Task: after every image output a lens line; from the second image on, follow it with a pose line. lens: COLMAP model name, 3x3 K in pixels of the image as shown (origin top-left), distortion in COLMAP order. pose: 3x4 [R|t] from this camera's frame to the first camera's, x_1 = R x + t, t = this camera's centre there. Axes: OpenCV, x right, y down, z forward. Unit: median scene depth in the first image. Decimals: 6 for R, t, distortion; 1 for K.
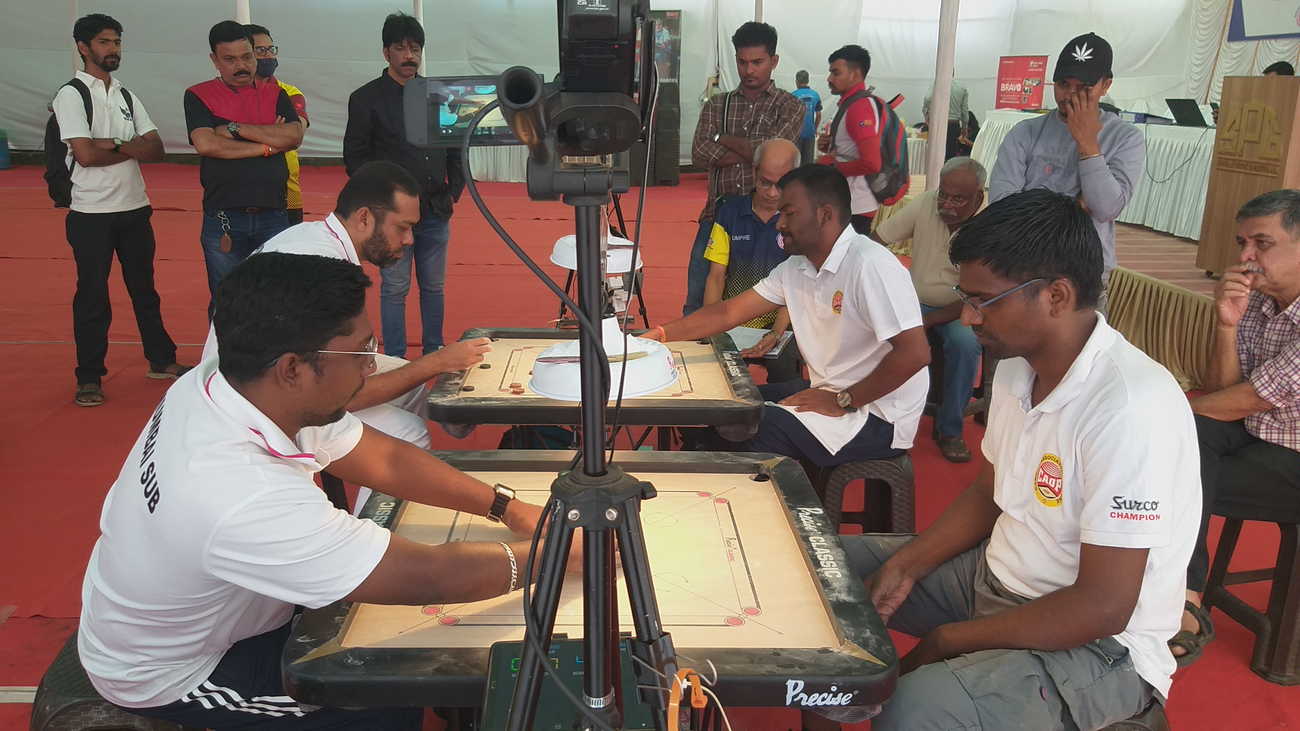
lens RADIAL K [[968.3, 0, 653.4], [0, 968.3, 366.2], [0, 0, 1]] dist [-0.040706, 0.018648]
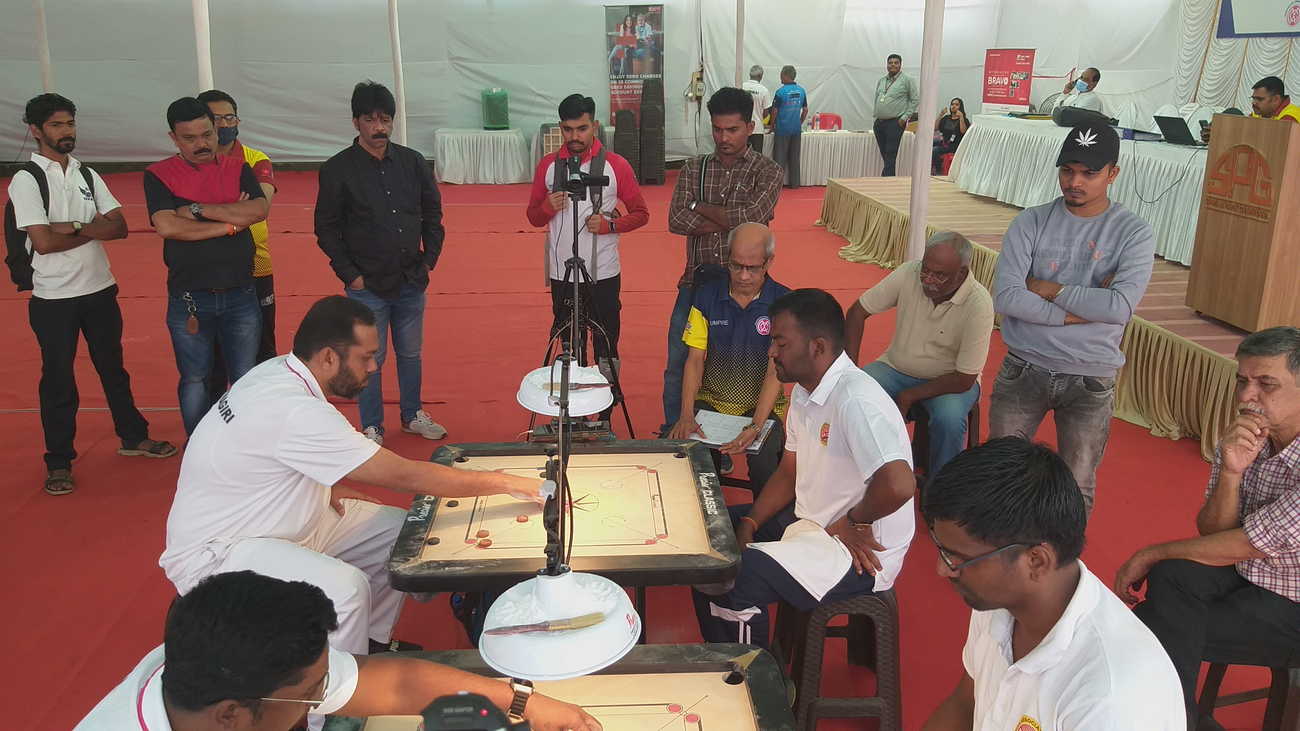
lens RADIAL K [[968.3, 0, 650.2], [0, 968.3, 358.5], [0, 0, 1]] dist [-0.040706, 0.018648]
pose [[0.999694, -0.024613, 0.002496, 0.016035], [0.024560, 0.999511, 0.019348, -0.103915], [-0.002971, -0.019281, 0.999810, 0.024398]]
